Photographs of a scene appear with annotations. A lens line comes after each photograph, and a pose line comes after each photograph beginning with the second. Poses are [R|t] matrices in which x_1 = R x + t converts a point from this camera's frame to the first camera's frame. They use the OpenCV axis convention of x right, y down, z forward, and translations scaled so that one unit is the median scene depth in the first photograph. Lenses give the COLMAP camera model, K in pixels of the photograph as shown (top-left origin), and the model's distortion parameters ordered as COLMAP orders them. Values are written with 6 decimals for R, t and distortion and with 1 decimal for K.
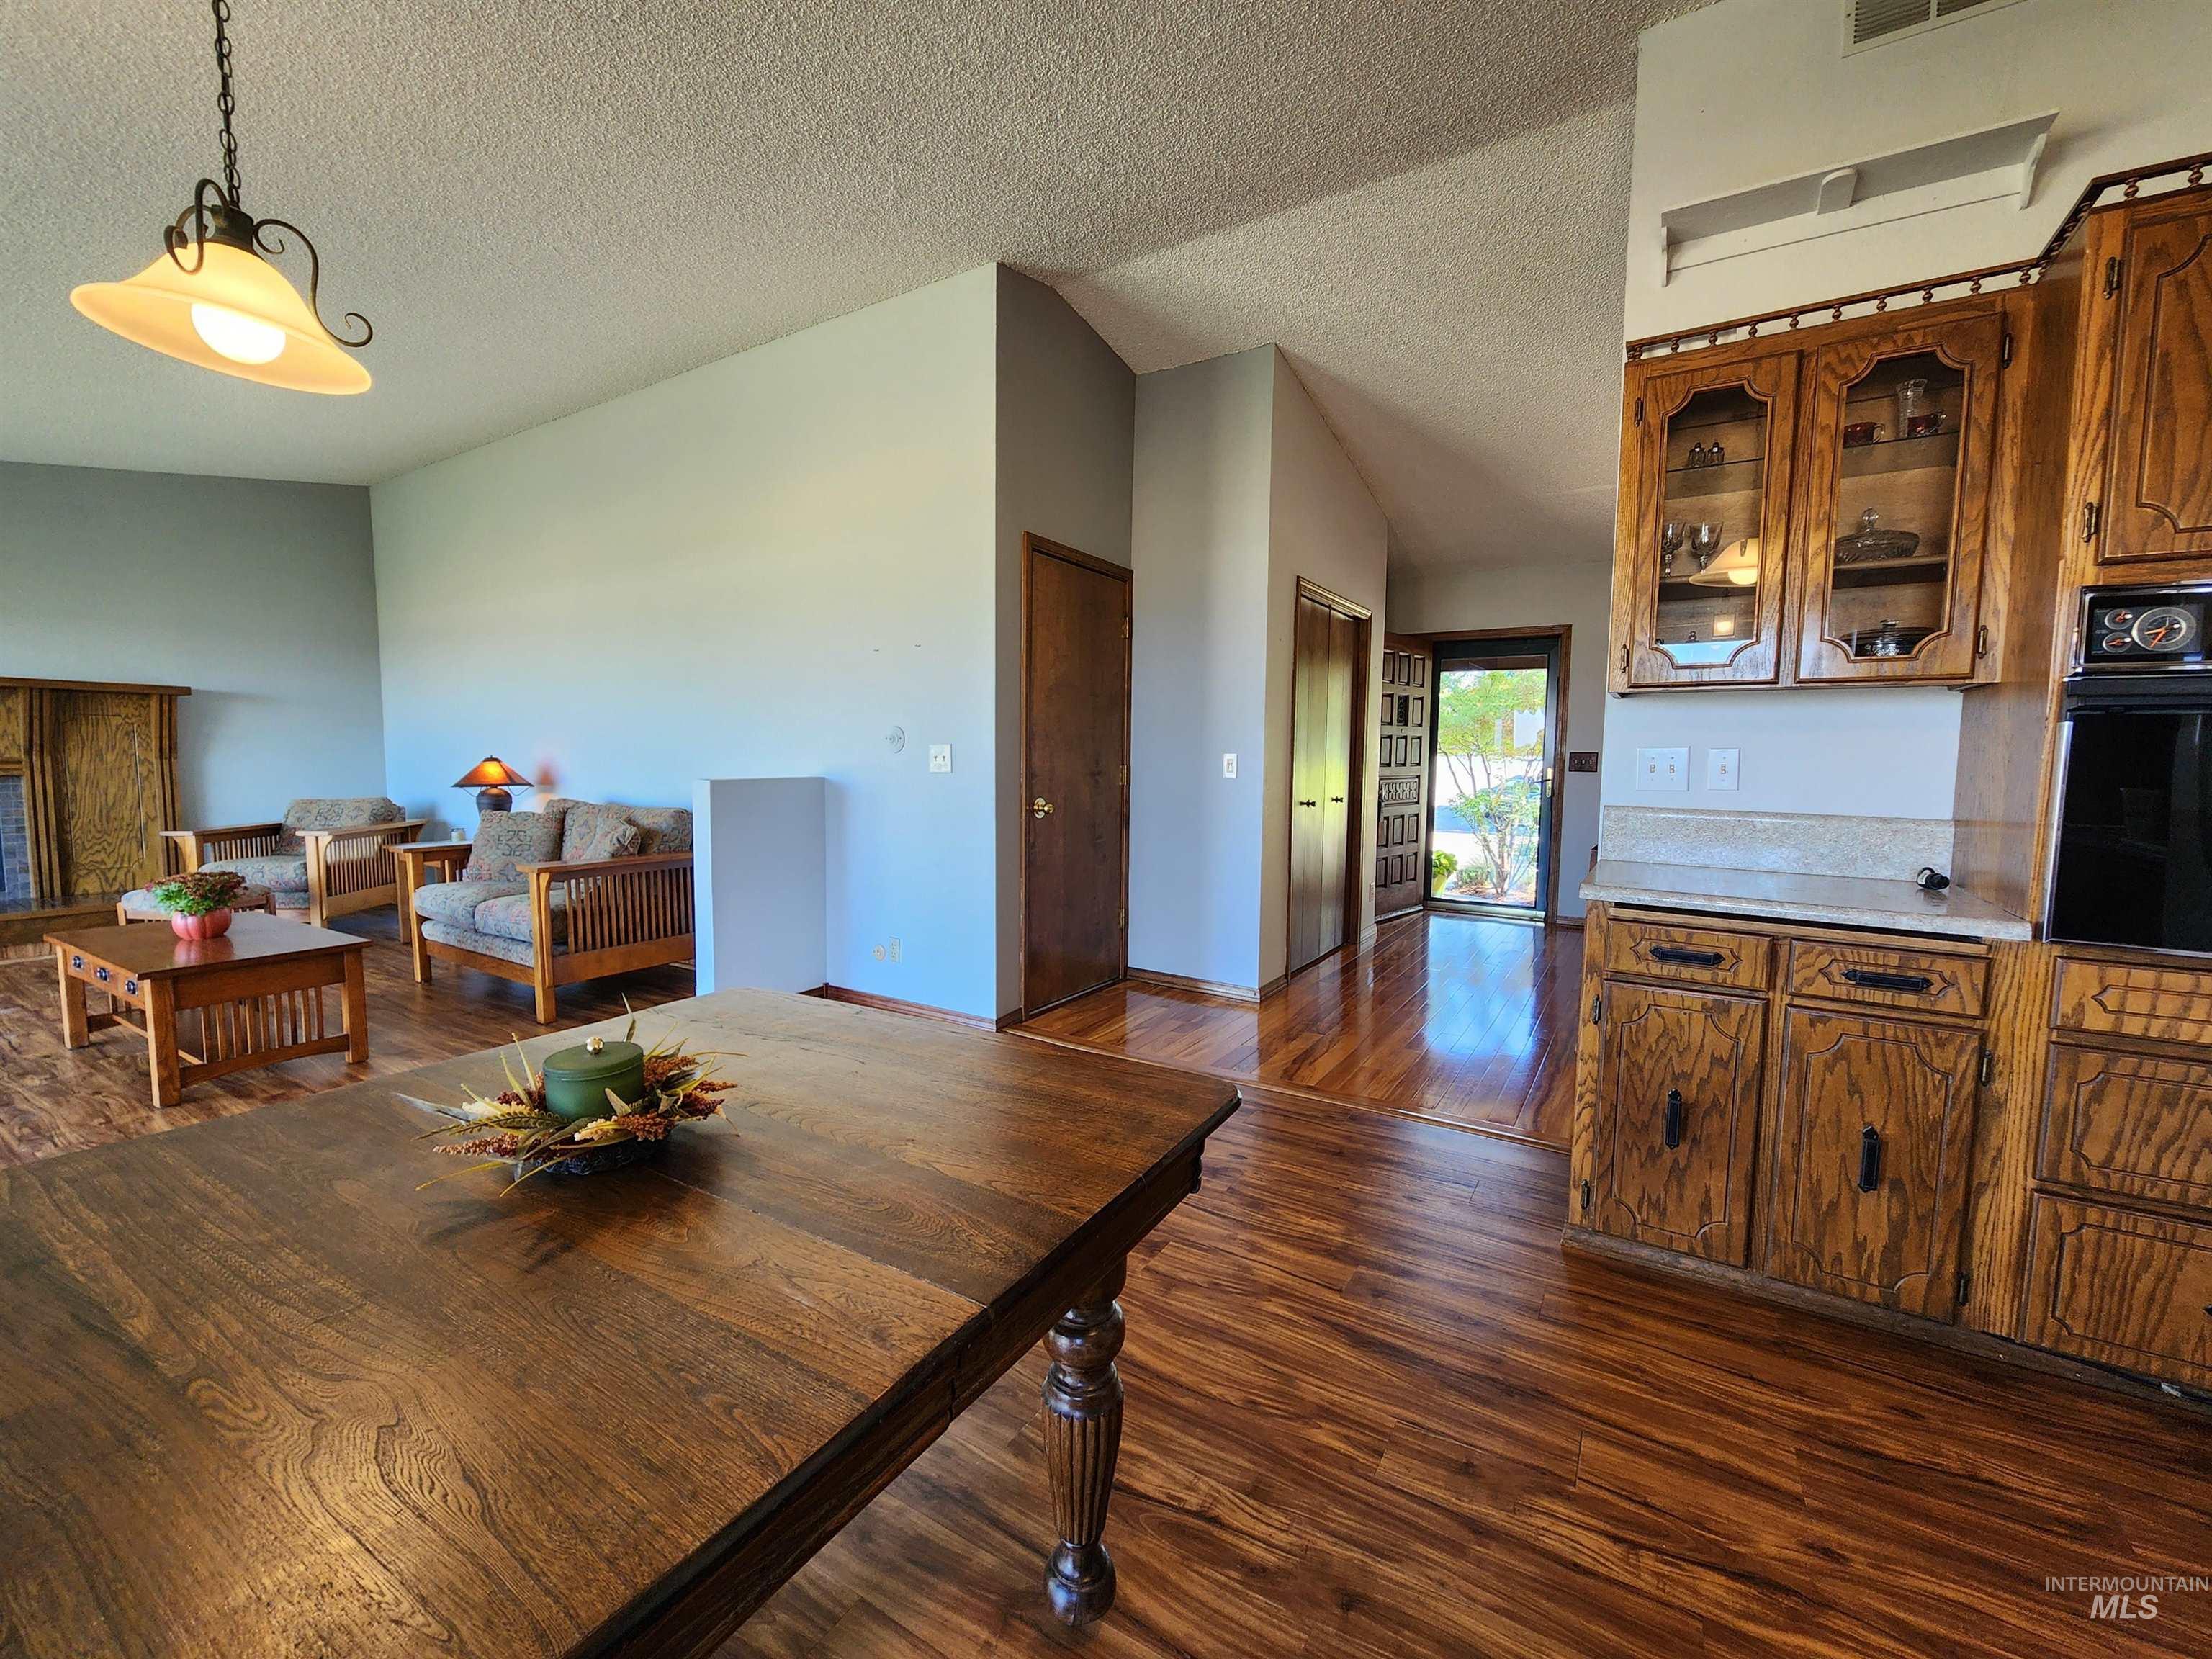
lens RADIAL K [[902.5, 0, 1114.7], [0, 902.5, 835.4], [0, 0, 1]] dist [0.004279, -0.001237]
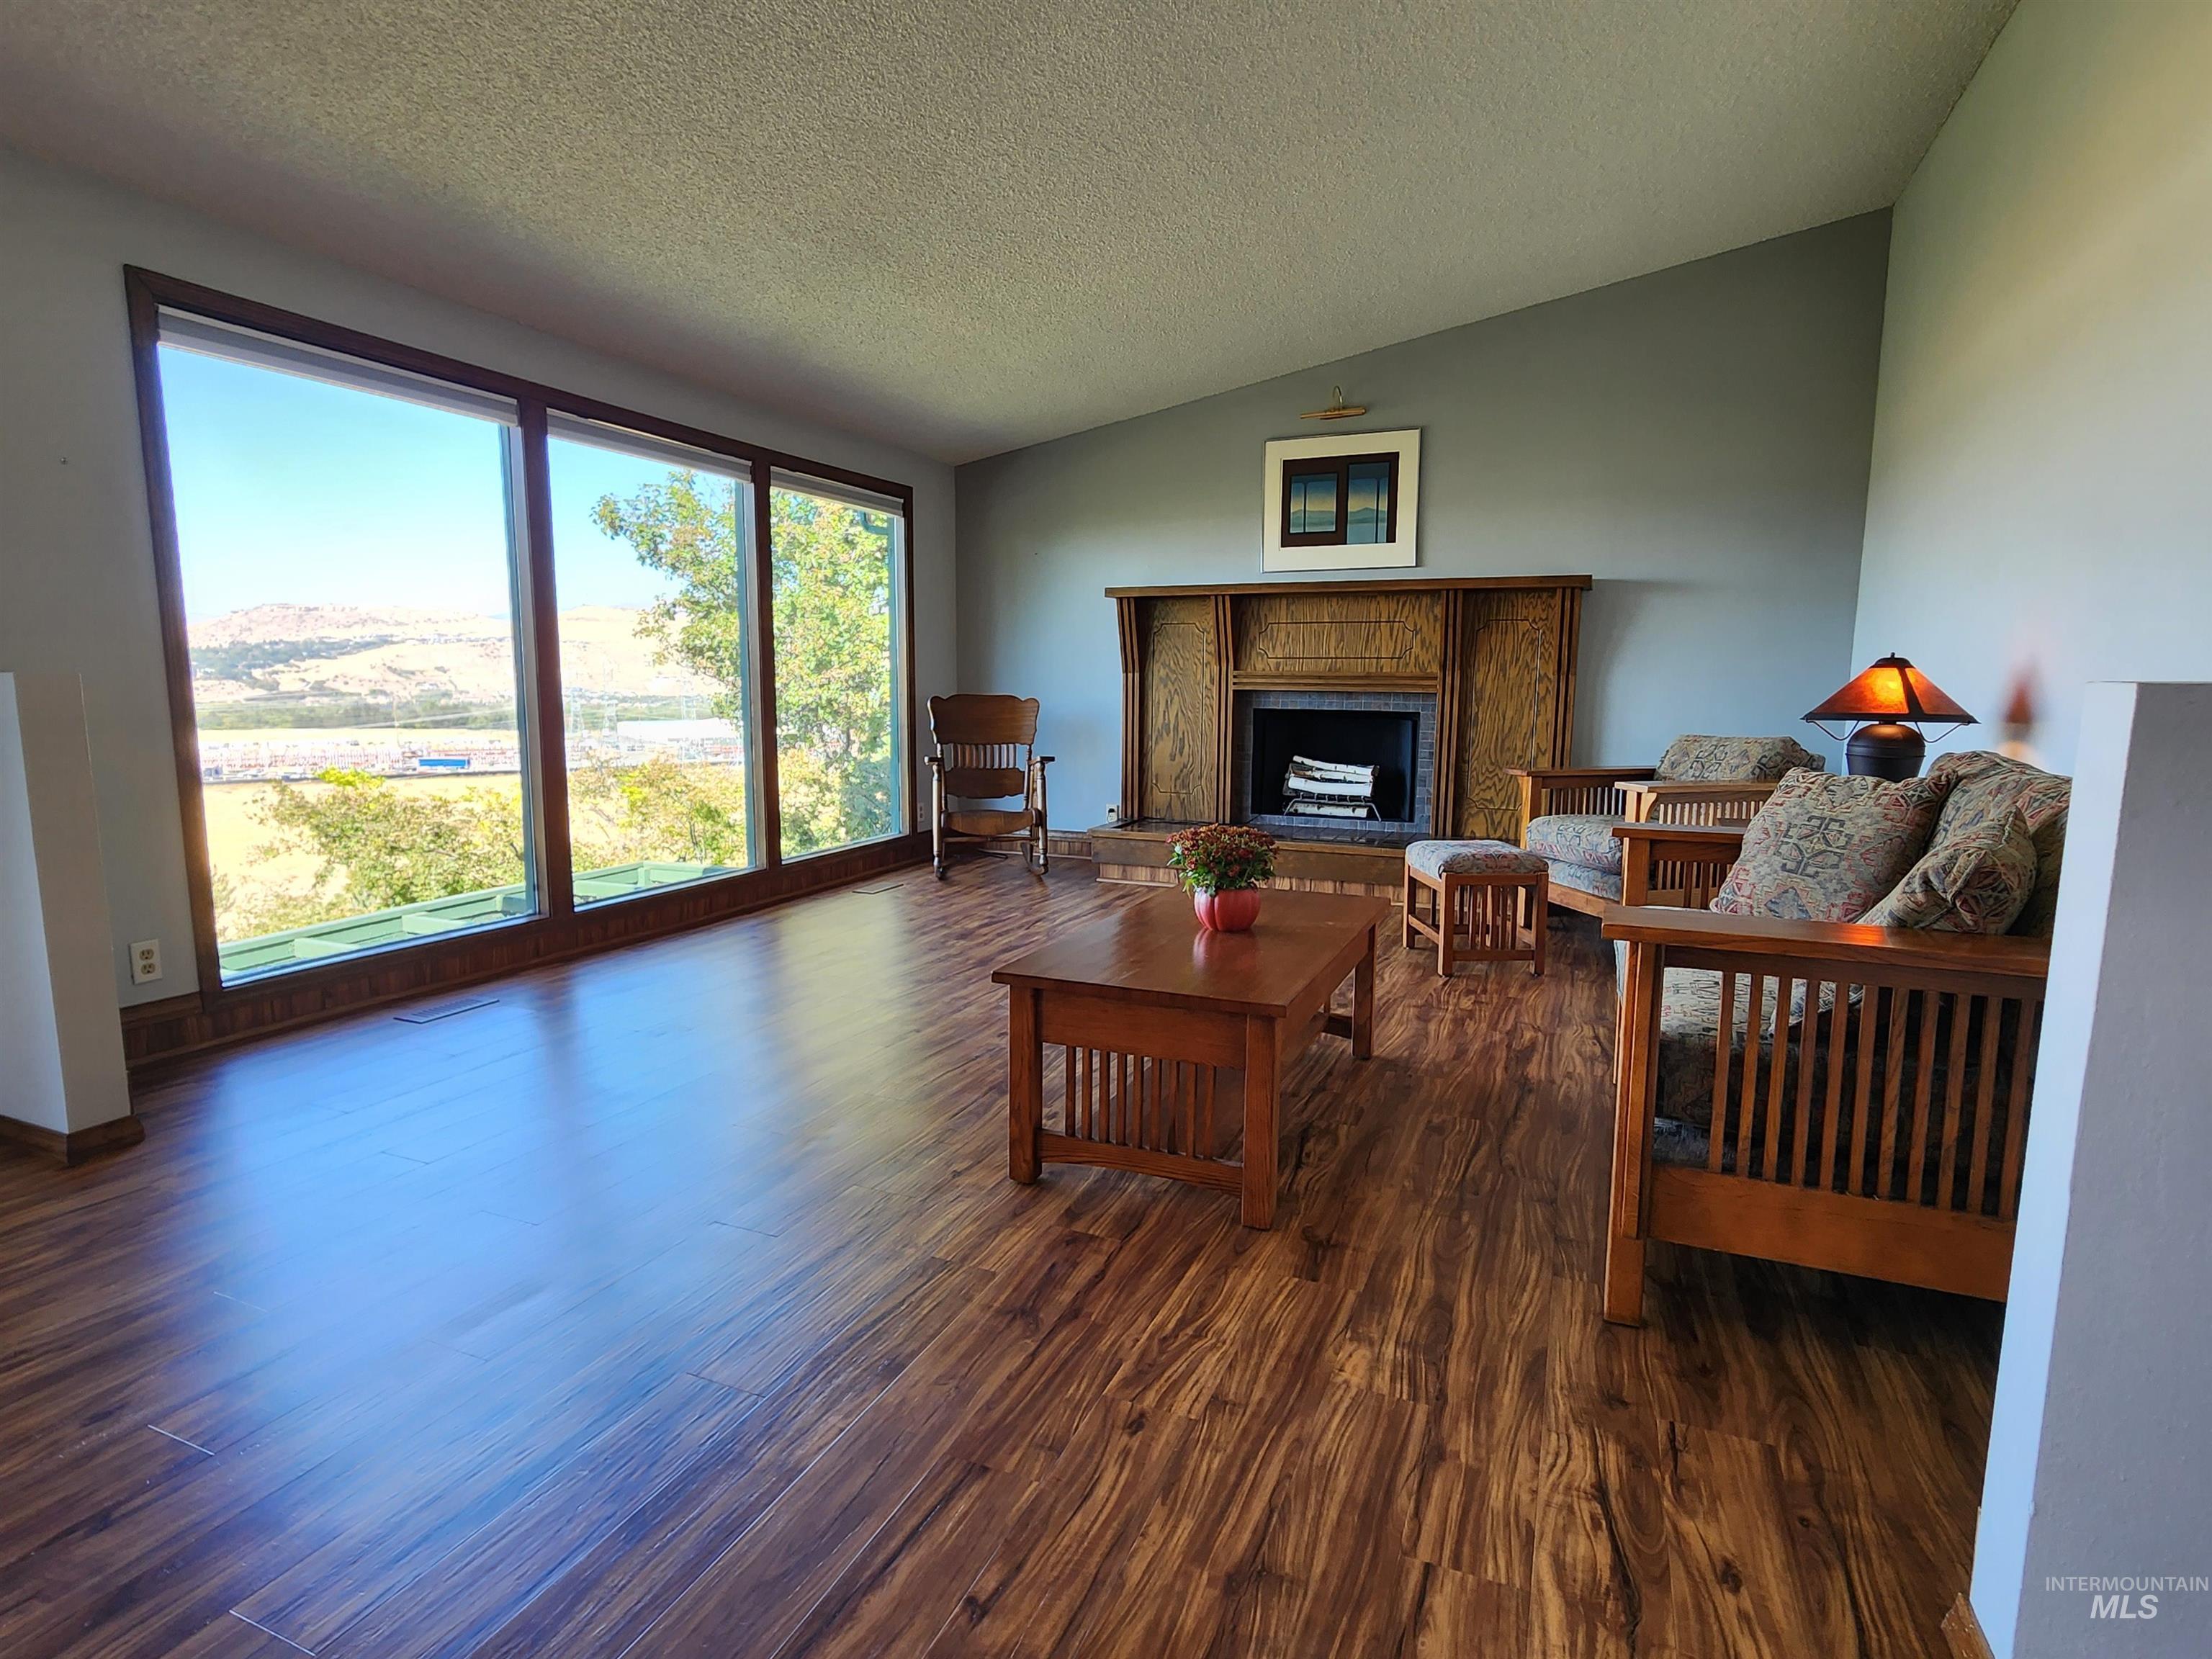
lens RADIAL K [[1131.7, 0, 1098.3], [0, 1131.7, 834.6], [0, 0, 1]] dist [0.002773, -0.003676]
pose [[0.134947, 0.124942, -0.982944, -0.155039], [-0.094212, 0.989142, 0.112795, -0.023096], [0.986364, 0.077384, 0.145253, 0.514193]]
